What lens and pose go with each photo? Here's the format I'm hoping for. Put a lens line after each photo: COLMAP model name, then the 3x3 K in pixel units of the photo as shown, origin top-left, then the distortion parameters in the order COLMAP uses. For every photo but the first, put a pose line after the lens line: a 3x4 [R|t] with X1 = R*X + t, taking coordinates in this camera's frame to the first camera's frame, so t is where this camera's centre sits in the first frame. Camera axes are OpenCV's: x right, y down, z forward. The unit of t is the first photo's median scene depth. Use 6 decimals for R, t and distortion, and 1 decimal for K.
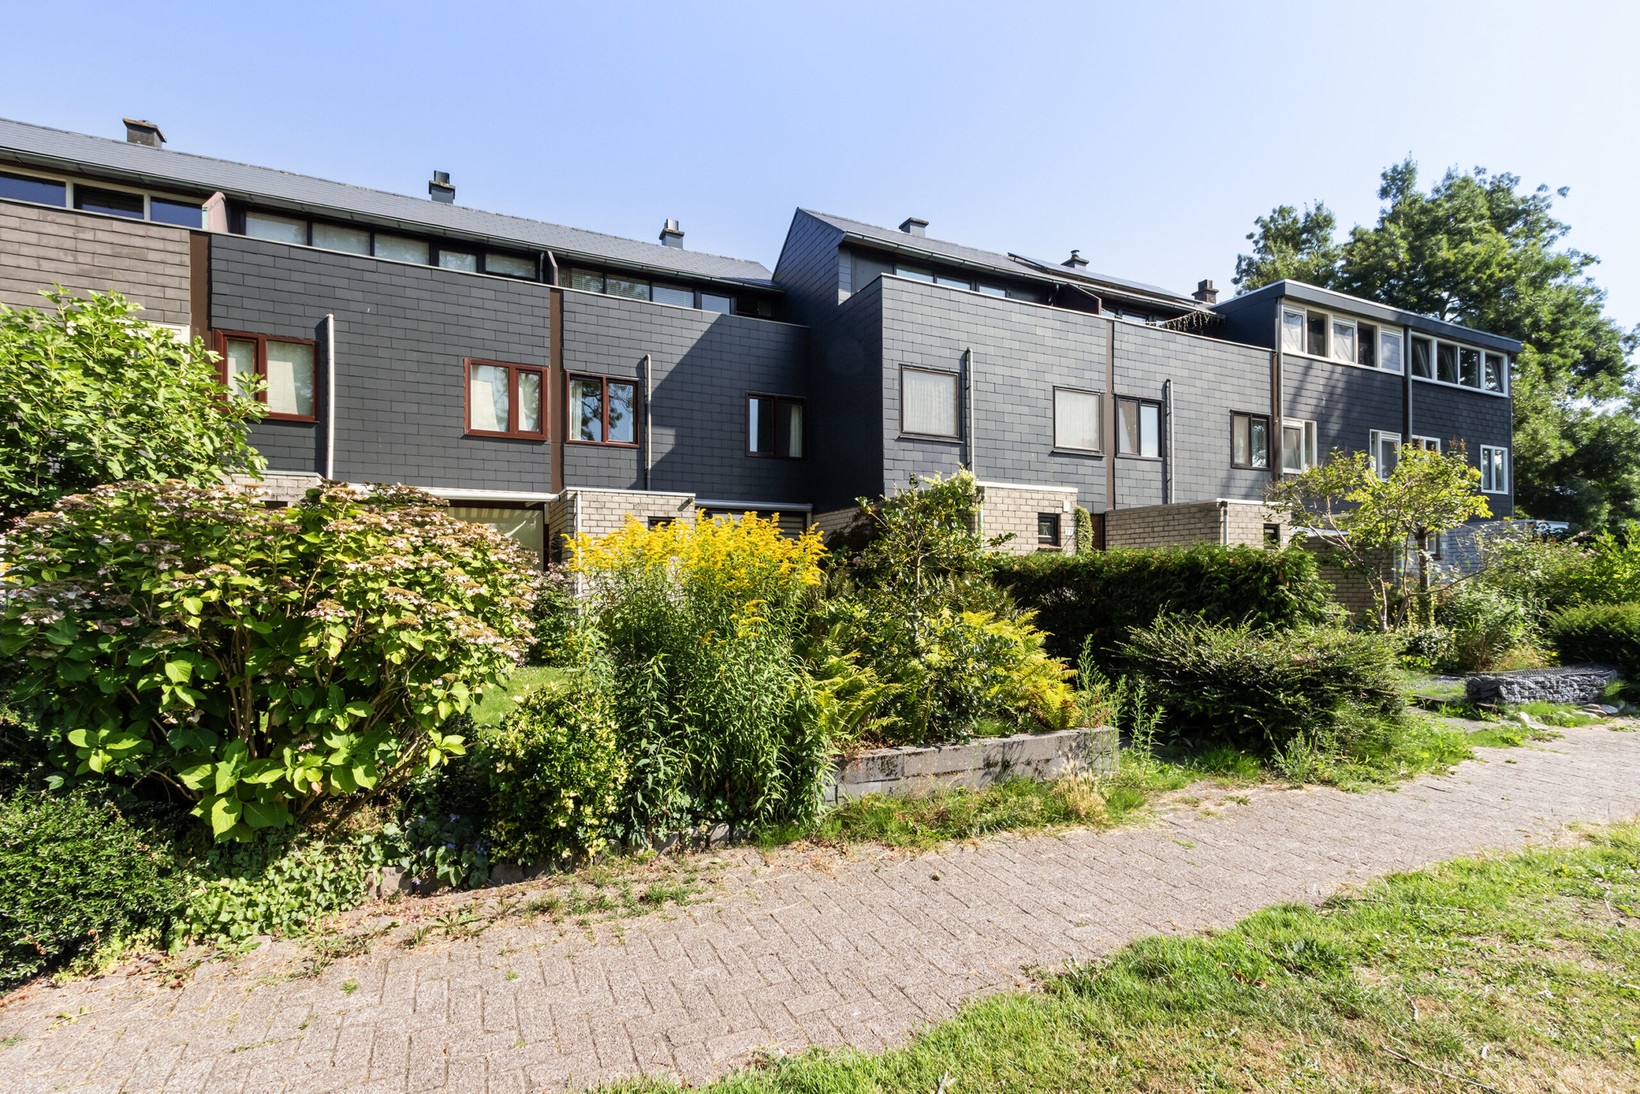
lens RADIAL K [[773.8, 0, 823.0], [0, 773.8, 582.3], [0, 0, 1]] dist [-0.002636, -0.001006]
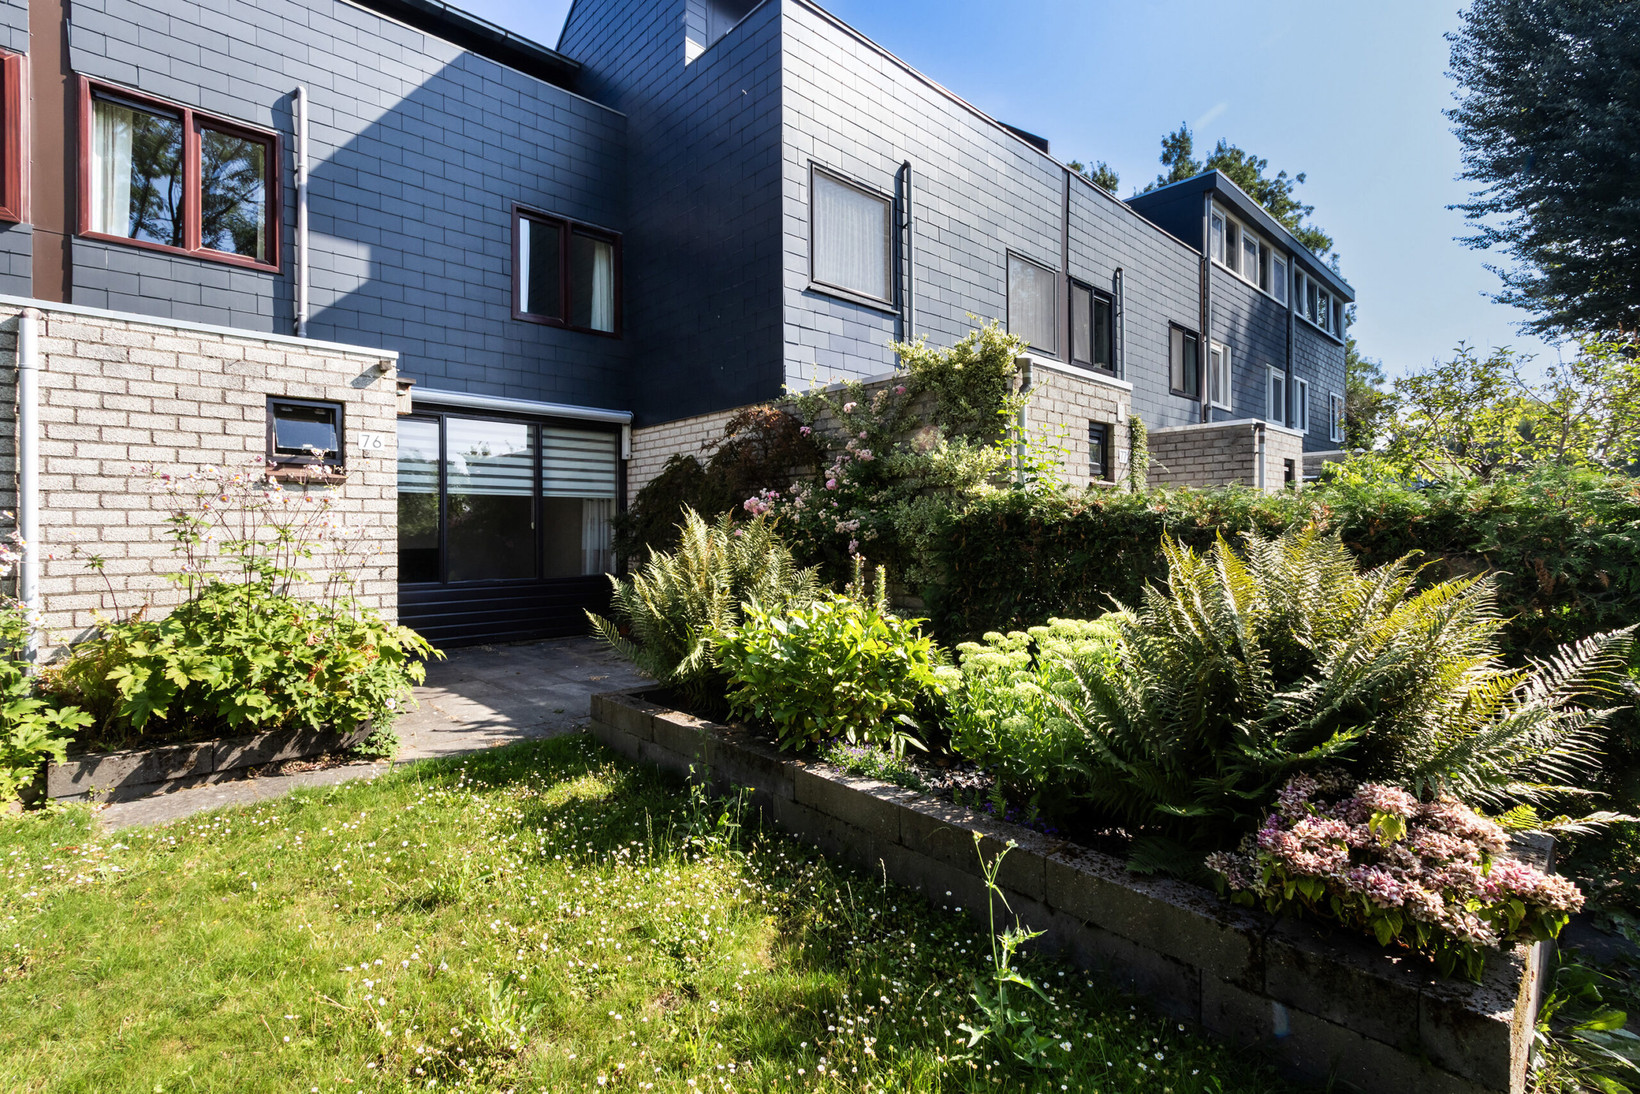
lens RADIAL K [[764.6, 0, 828.4], [0, 764.6, 532.1], [0, 0, 1]] dist [0.005788, -0.001202]
pose [[0.953917, -0.004060, 0.300043, -0.055826], [0.003939, 0.999992, 0.001008, -0.009411], [-0.300045, 0.000220, 0.953925, 0.458032]]
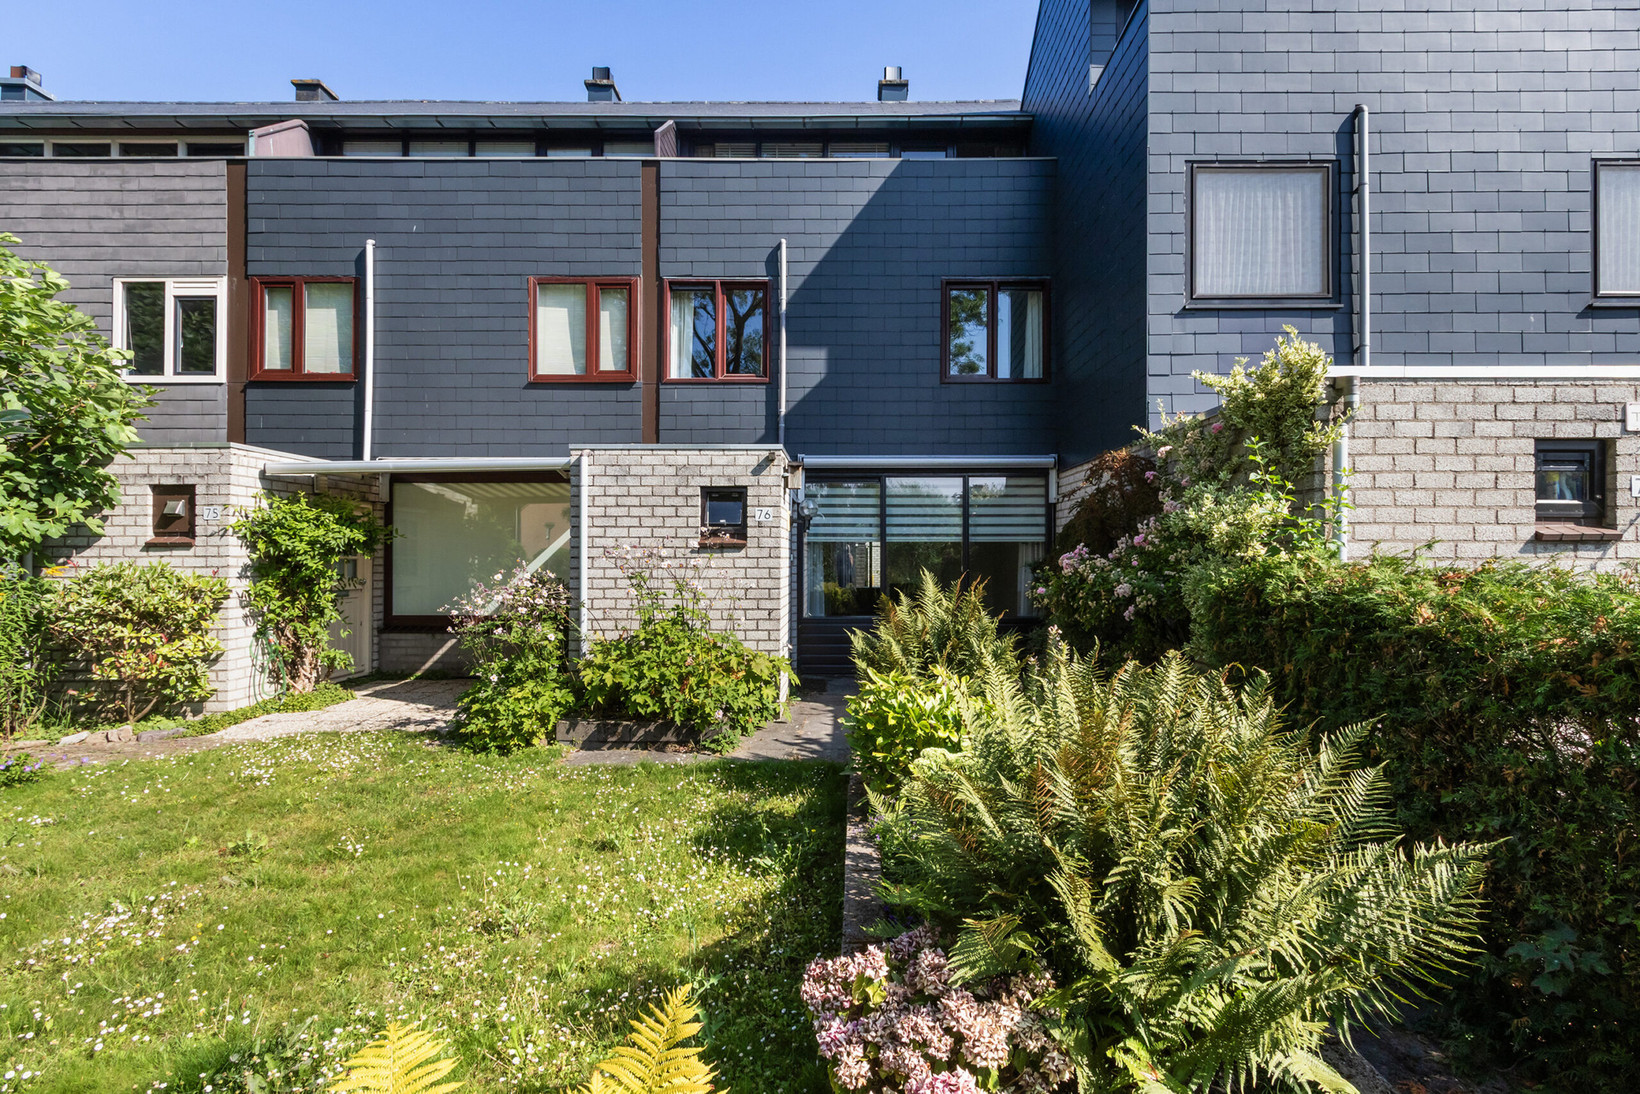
lens RADIAL K [[810.2, 0, 839.8], [0, 810.2, 554.9], [0, 0, 1]] dist [0.002688, -0.000813]
pose [[0.895945, 0.001330, -0.444163, 0.130361], [0.000159, 0.999994, 0.003316, -0.030728], [0.444165, -0.003042, 0.895940, 0.431823]]
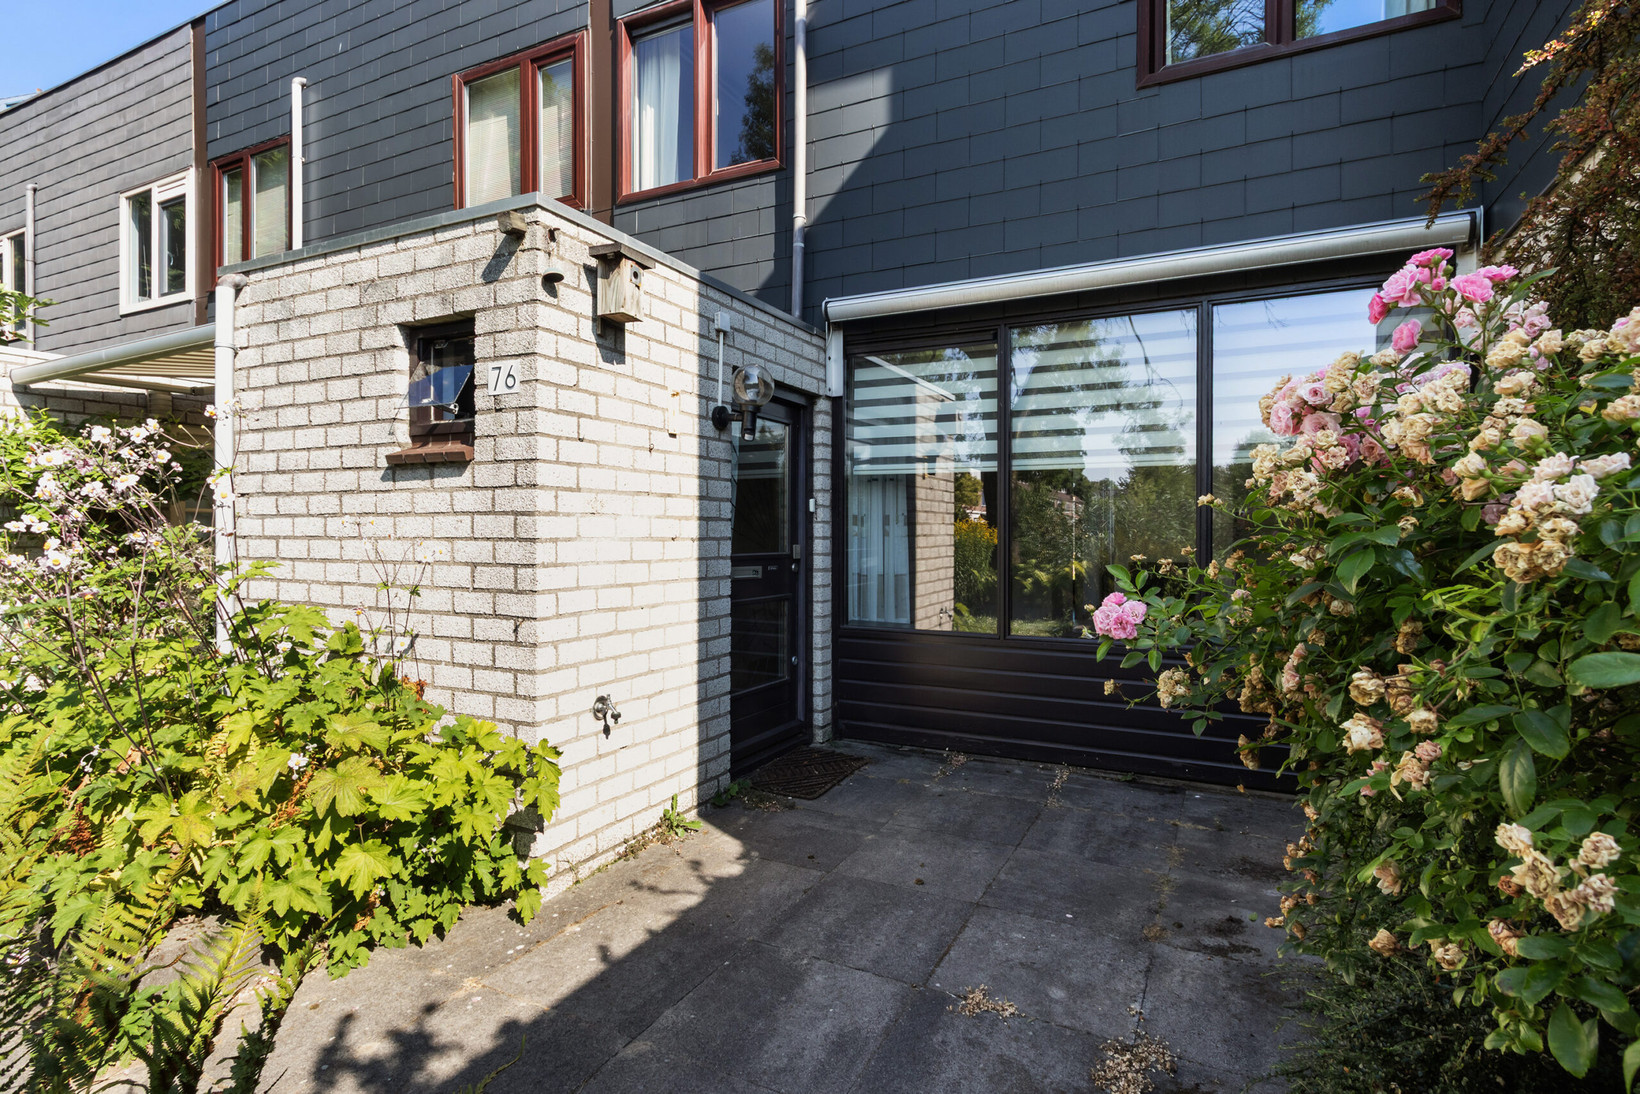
lens RADIAL K [[834.3, 0, 801.7], [0, 834.3, 552.0], [0, 0, 1]] dist [0.002786, 0.000091]
pose [[0.598547, 0.021569, -0.800797, 0.068110], [-0.001635, 0.999668, 0.025703, -0.015479], [0.801086, -0.014075, 0.598384, 0.832734]]
